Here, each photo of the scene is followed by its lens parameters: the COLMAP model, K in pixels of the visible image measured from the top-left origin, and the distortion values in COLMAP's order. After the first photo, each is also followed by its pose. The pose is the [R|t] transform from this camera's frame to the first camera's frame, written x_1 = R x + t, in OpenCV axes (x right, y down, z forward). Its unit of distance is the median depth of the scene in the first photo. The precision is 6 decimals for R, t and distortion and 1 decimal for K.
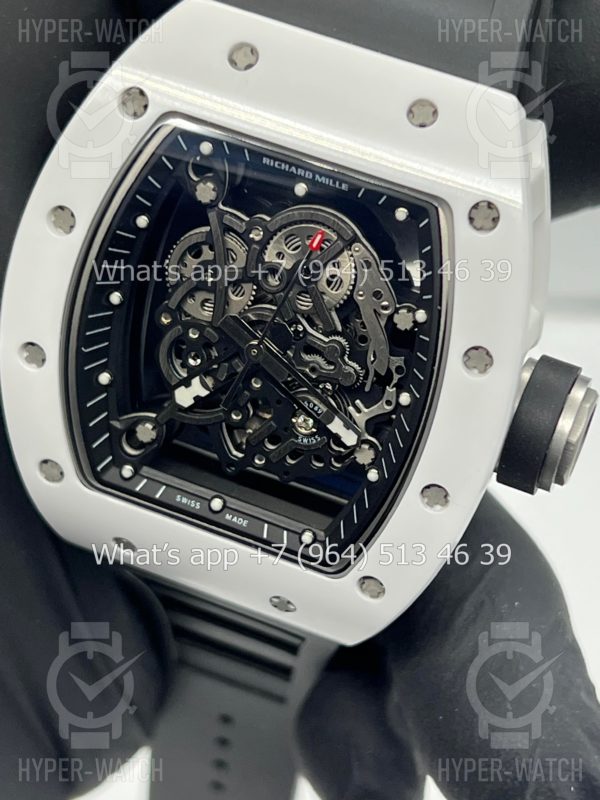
lens RADIAL K [[1907.5, 0, 304.7], [0, 1907.5, 398.5], [0, 0, 1]] dist [0.270119, 0.000000]
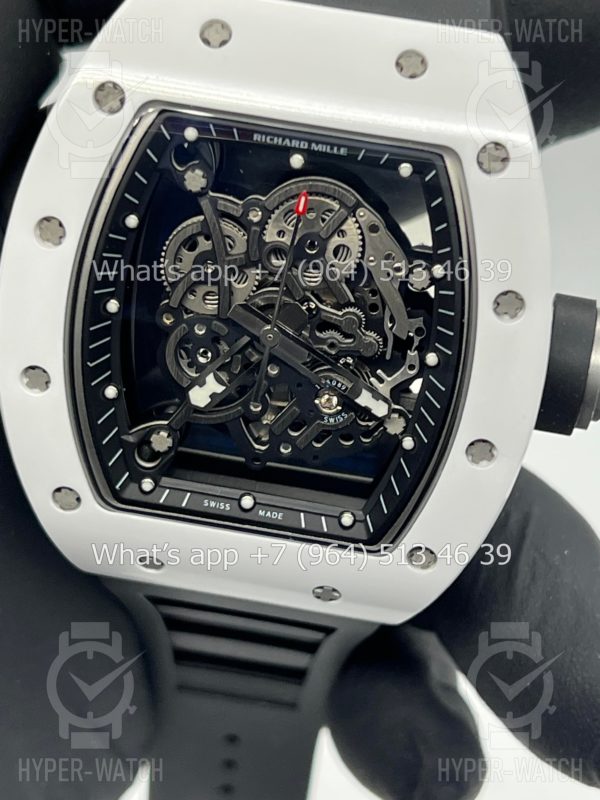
lens RADIAL K [[1907.5, 0, 303.3], [0, 1907.5, 406.6], [0, 0, 1]] dist [0.270119, 0.000000]
pose [[0.977262, -0.162209, 0.136557, -0.146946], [0.164759, 0.986305, -0.007506, 0.020337], [-0.133470, 0.029834, 0.990604, 0.041887]]
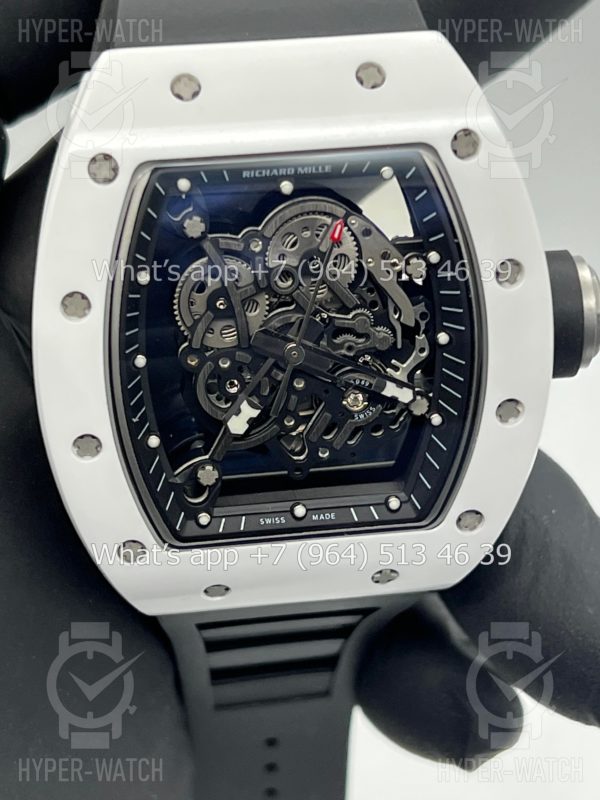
lens RADIAL K [[1907.5, 0, 294.3], [0, 1907.5, 400.6], [0, 0, 1]] dist [0.270119, 0.000000]
pose [[0.873819, -0.391052, 0.288995, -0.331139], [0.396161, 0.917164, 0.043203, -0.045513], [-0.281950, 0.076737, 0.956355, 0.021419]]
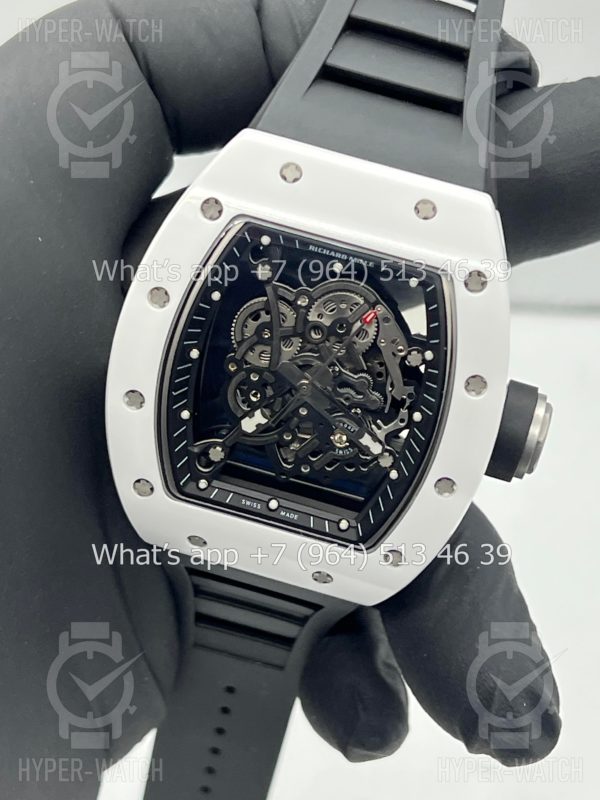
lens RADIAL K [[1907.5, 0, 301.1], [0, 1907.5, 398.8], [0, 0, 1]] dist [0.270119, 0.000000]
pose [[0.987014, -0.050156, 0.152605, -0.234117], [0.055131, 0.998071, -0.028542, 0.021490], [-0.150879, 0.036585, 0.987875, -0.332268]]
